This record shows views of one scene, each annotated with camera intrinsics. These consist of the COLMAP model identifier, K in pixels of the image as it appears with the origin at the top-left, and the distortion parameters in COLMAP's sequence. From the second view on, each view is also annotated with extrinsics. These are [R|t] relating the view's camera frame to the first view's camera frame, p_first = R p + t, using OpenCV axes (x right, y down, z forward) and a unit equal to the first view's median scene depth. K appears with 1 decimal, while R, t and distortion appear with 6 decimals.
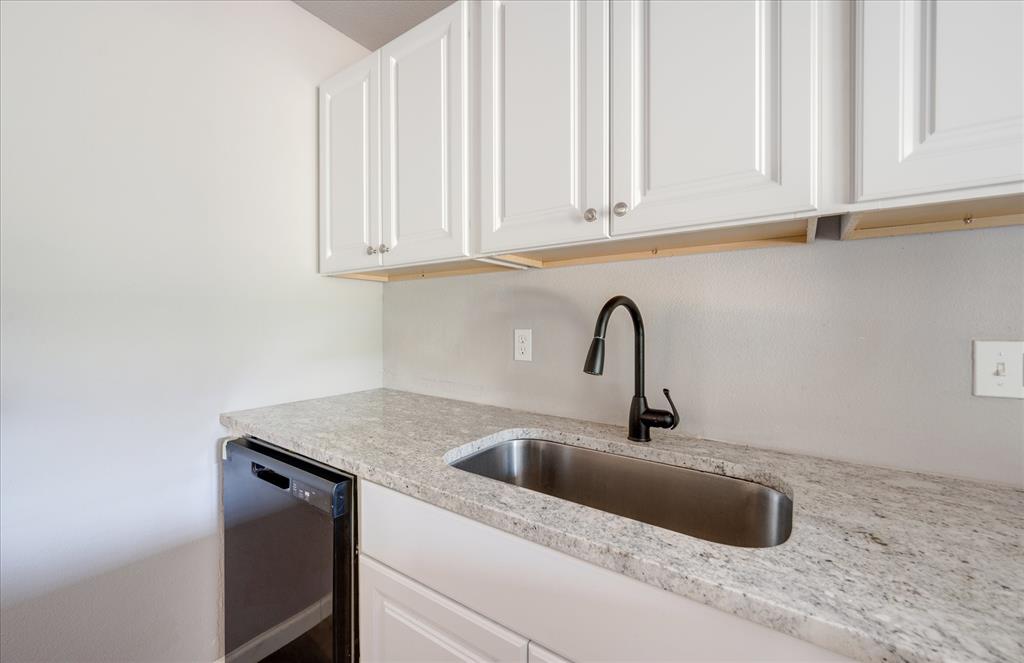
lens RADIAL K [[420.5, 0, 497.8], [0, 420.5, 325.6], [0, 0, 1]] dist [0.006276, 0.000351]
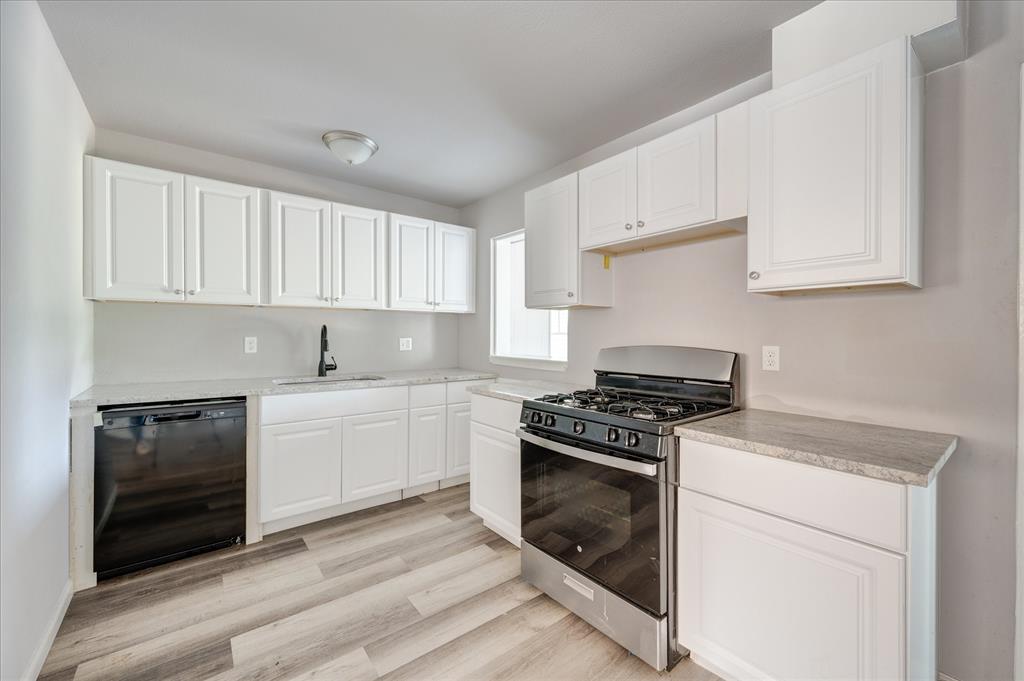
lens RADIAL K [[403.6, 0, 514.4], [0, 403.6, 341.5], [0, 0, 1]] dist [-0.000725, 0.000635]
pose [[0.270931, -0.020803, 0.962374, -1.947070], [0.001442, 0.999774, 0.021206, -0.012565], [-0.962598, -0.004357, 0.270900, -0.966465]]
